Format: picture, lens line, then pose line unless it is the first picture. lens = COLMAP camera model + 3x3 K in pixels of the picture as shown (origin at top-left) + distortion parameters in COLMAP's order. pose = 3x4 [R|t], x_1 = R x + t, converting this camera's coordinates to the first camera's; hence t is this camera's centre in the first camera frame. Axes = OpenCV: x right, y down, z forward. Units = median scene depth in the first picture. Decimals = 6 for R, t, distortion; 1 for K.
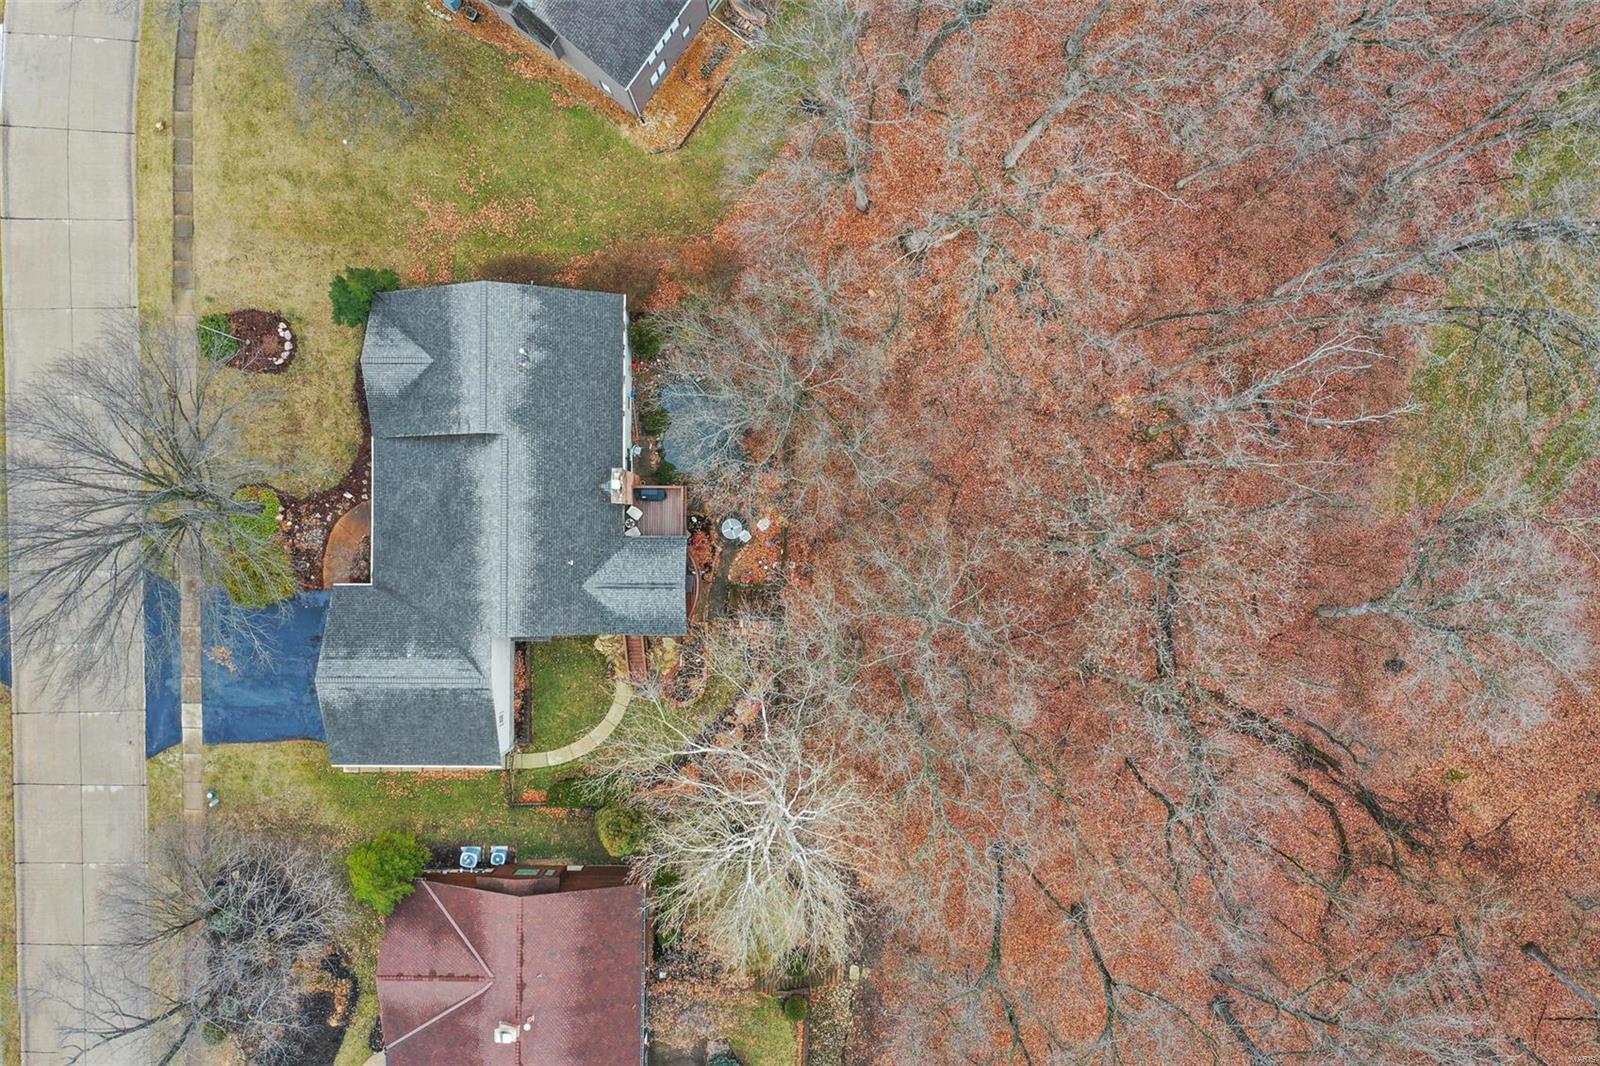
lens RADIAL K [[1269.7, 0, 796.0], [0, 1269.7, 539.2], [0, 0, 1]] dist [-0.003961, -0.000751]
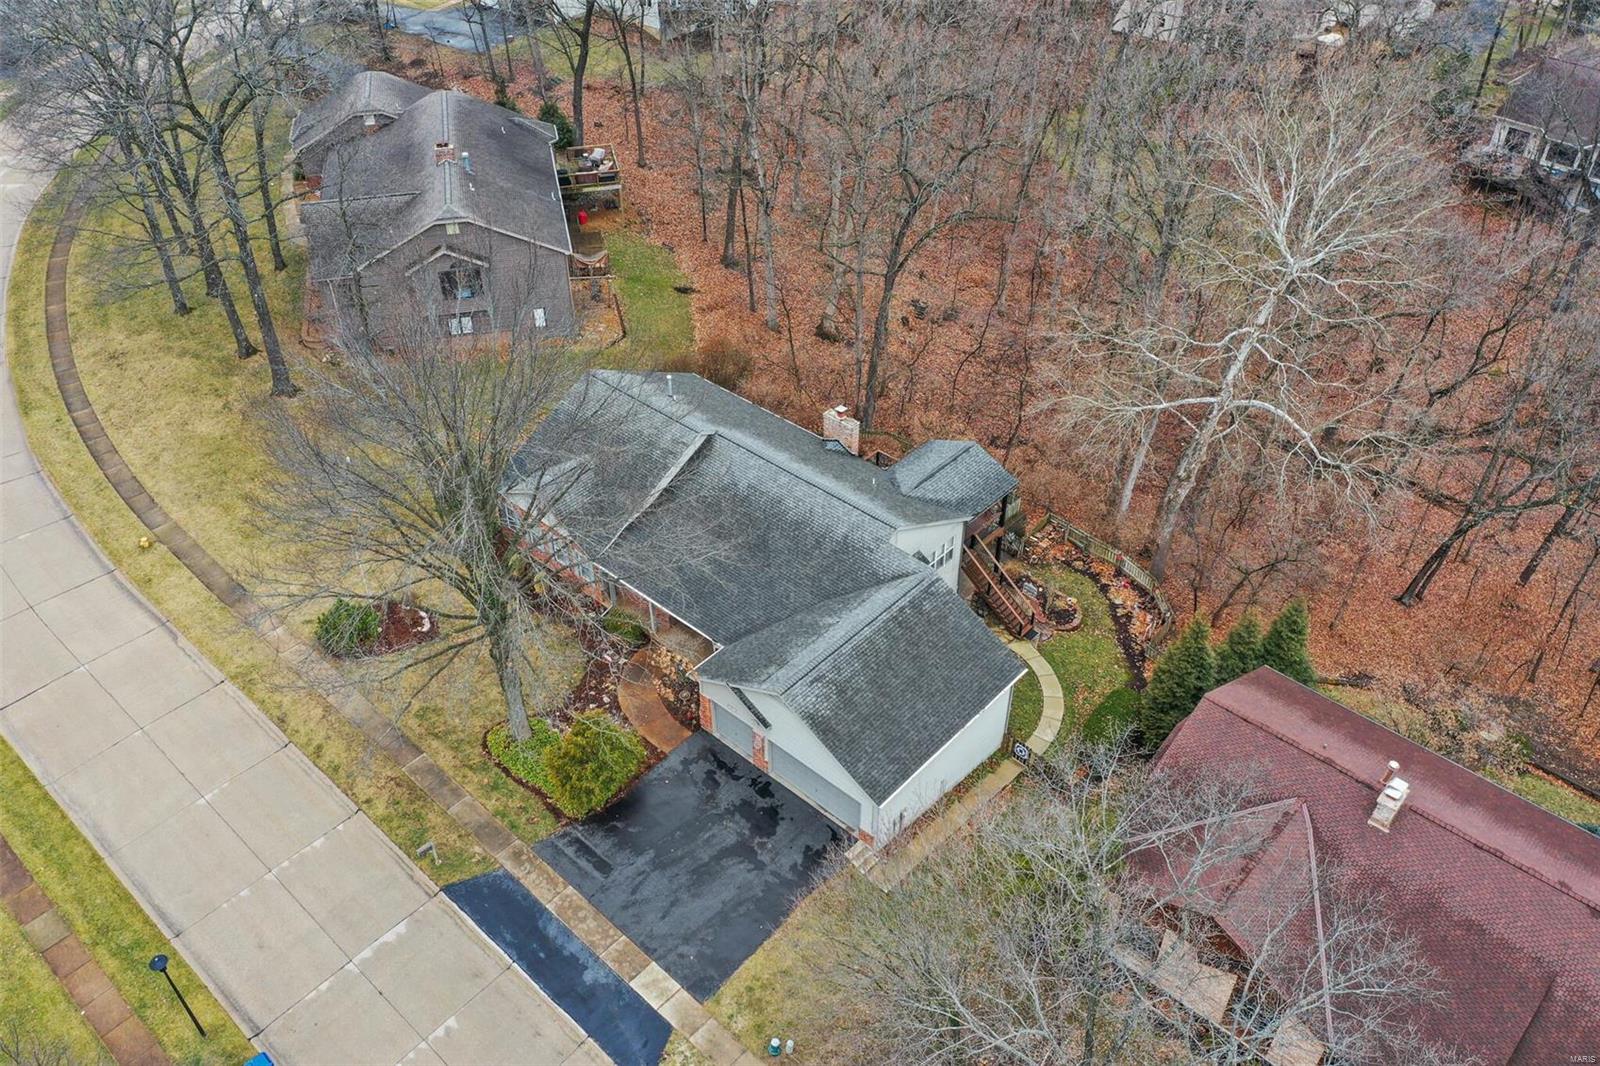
lens RADIAL K [[1269.7, 0, 796.0], [0, 1269.7, 539.2], [0, 0, 1]] dist [-0.003961, -0.000751]
pose [[0.666550, -0.470158, 0.578500, -0.681707], [0.745446, 0.425210, -0.513329, 0.407874], [-0.004639, 0.773400, 0.633901, 0.460144]]
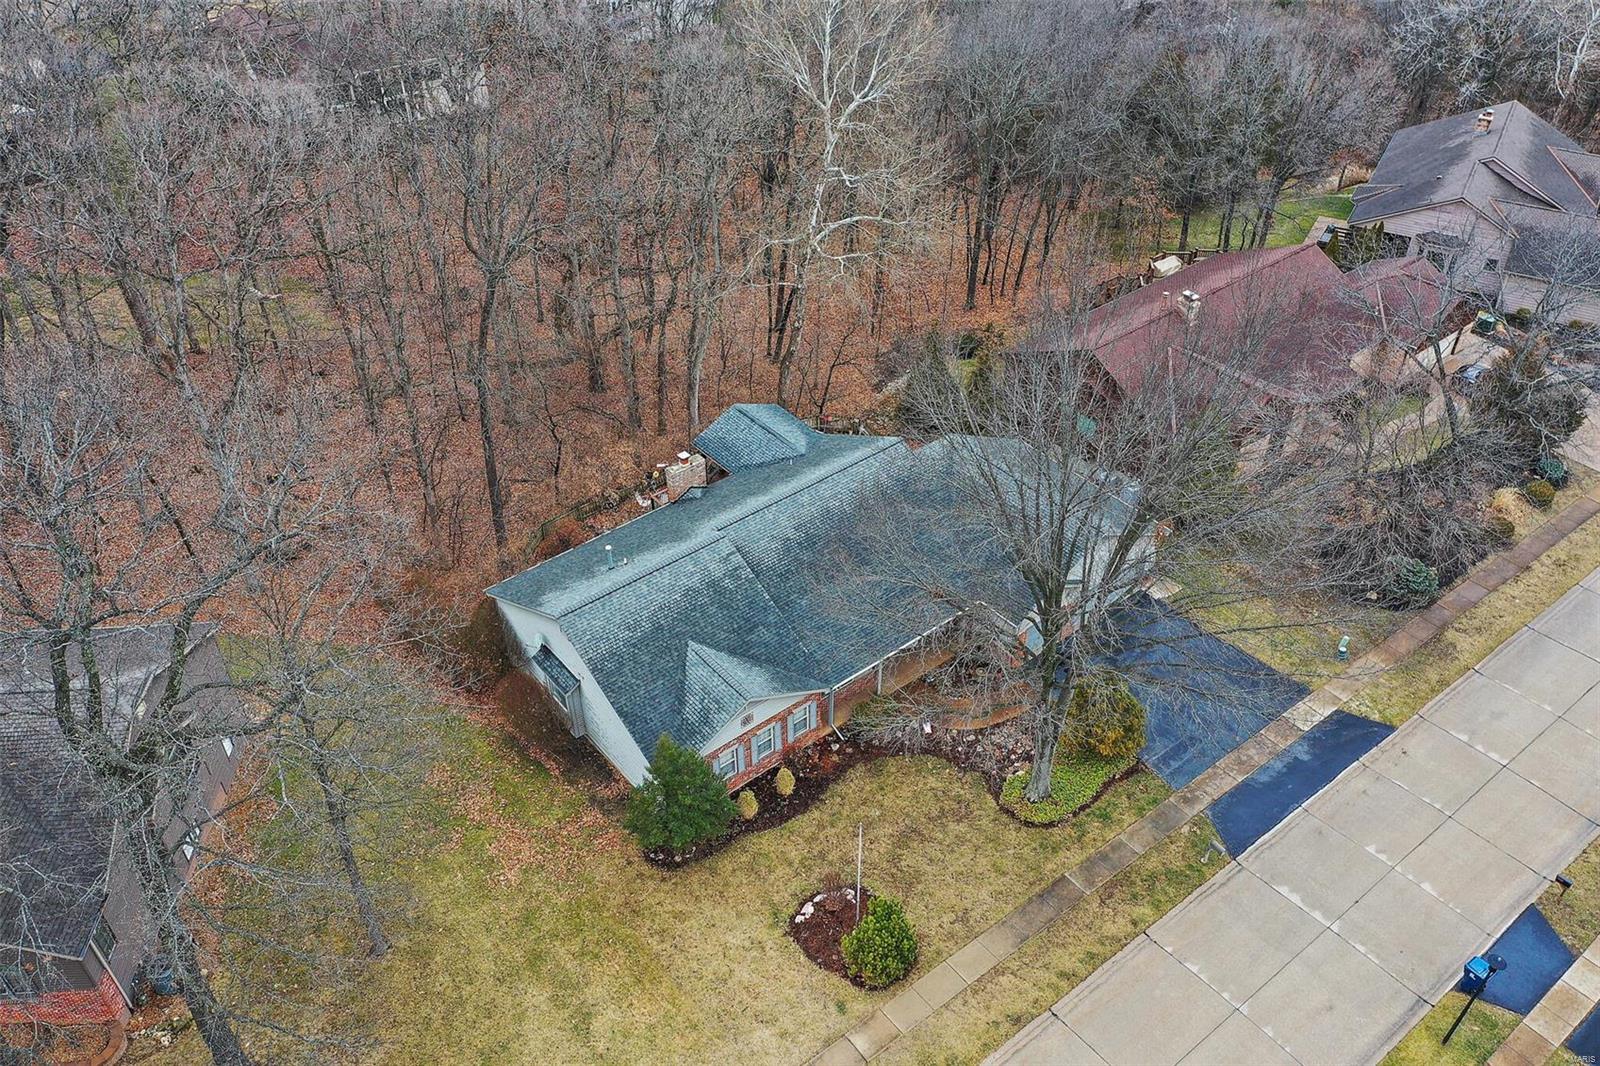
lens RADIAL K [[1269.7, 0, 796.0], [0, 1269.7, 539.2], [0, 0, 1]] dist [-0.003961, -0.000751]
pose [[-0.628081, -0.476997, 0.614807, -0.691843], [0.778068, -0.396315, 0.487386, -0.394864], [0.011175, 0.784480, 0.620054, 0.476122]]
